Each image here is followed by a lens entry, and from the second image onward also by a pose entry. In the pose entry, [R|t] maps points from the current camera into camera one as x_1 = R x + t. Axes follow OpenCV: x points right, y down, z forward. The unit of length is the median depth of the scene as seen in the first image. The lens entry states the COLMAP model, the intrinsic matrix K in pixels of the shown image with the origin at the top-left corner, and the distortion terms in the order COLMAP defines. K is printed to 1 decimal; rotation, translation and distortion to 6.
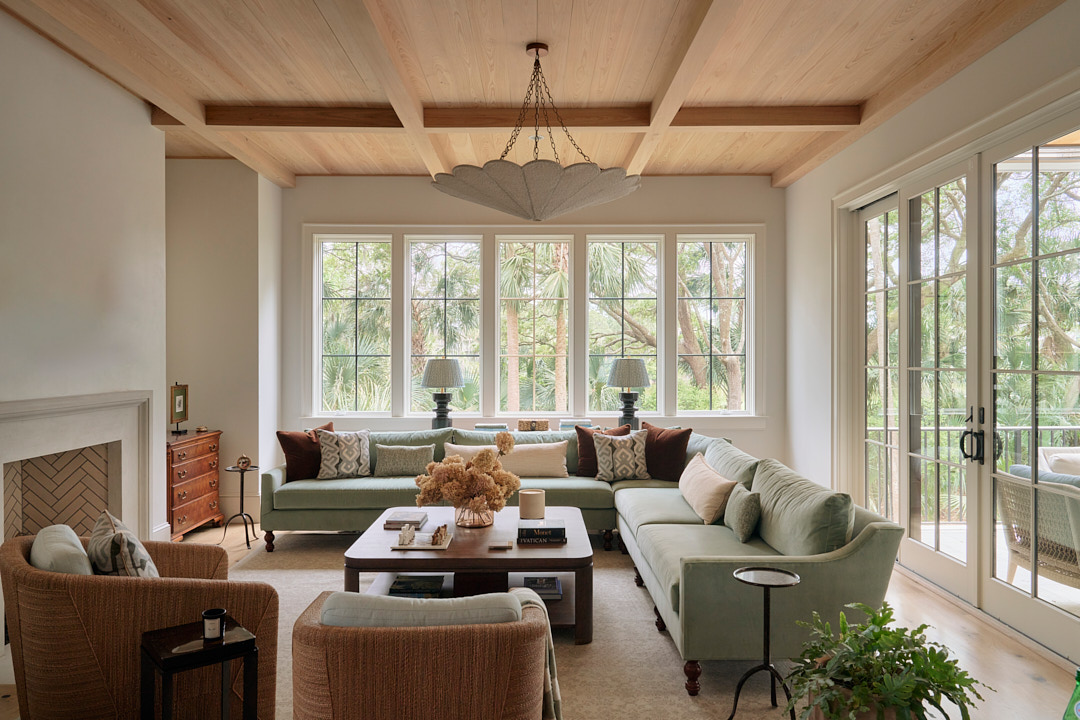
lens RADIAL K [[706.2, 0, 540.0], [0, 706.2, 360.0], [0, 0, 1]] dist [0.003354, 0.000172]
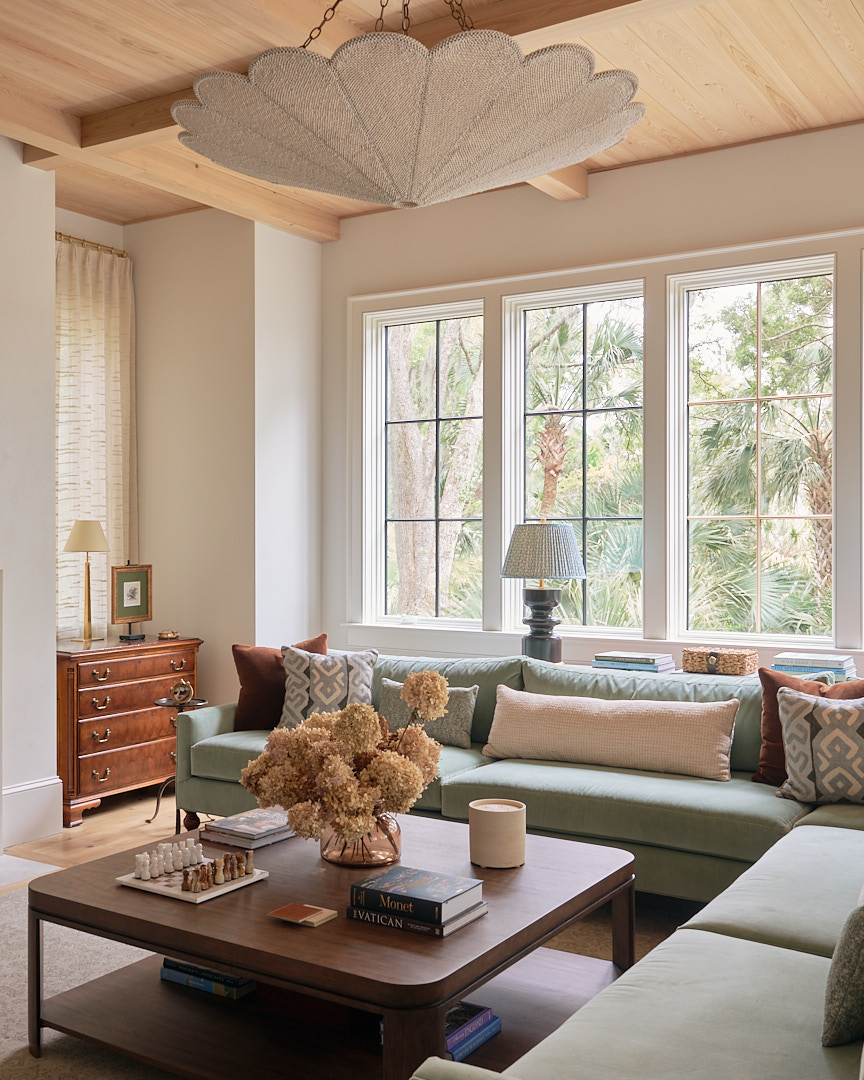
lens RADIAL K [[1117.5, 0, 432.0], [0, 1117.5, 540.0], [0, 0, 1]] dist [-0.006895, -0.024183]
pose [[0.827867, 0.001452, -0.560923, 0.288601], [-0.001561, 0.999999, 0.000285, 0.011650], [0.560923, 0.000640, 0.827868, 0.304704]]
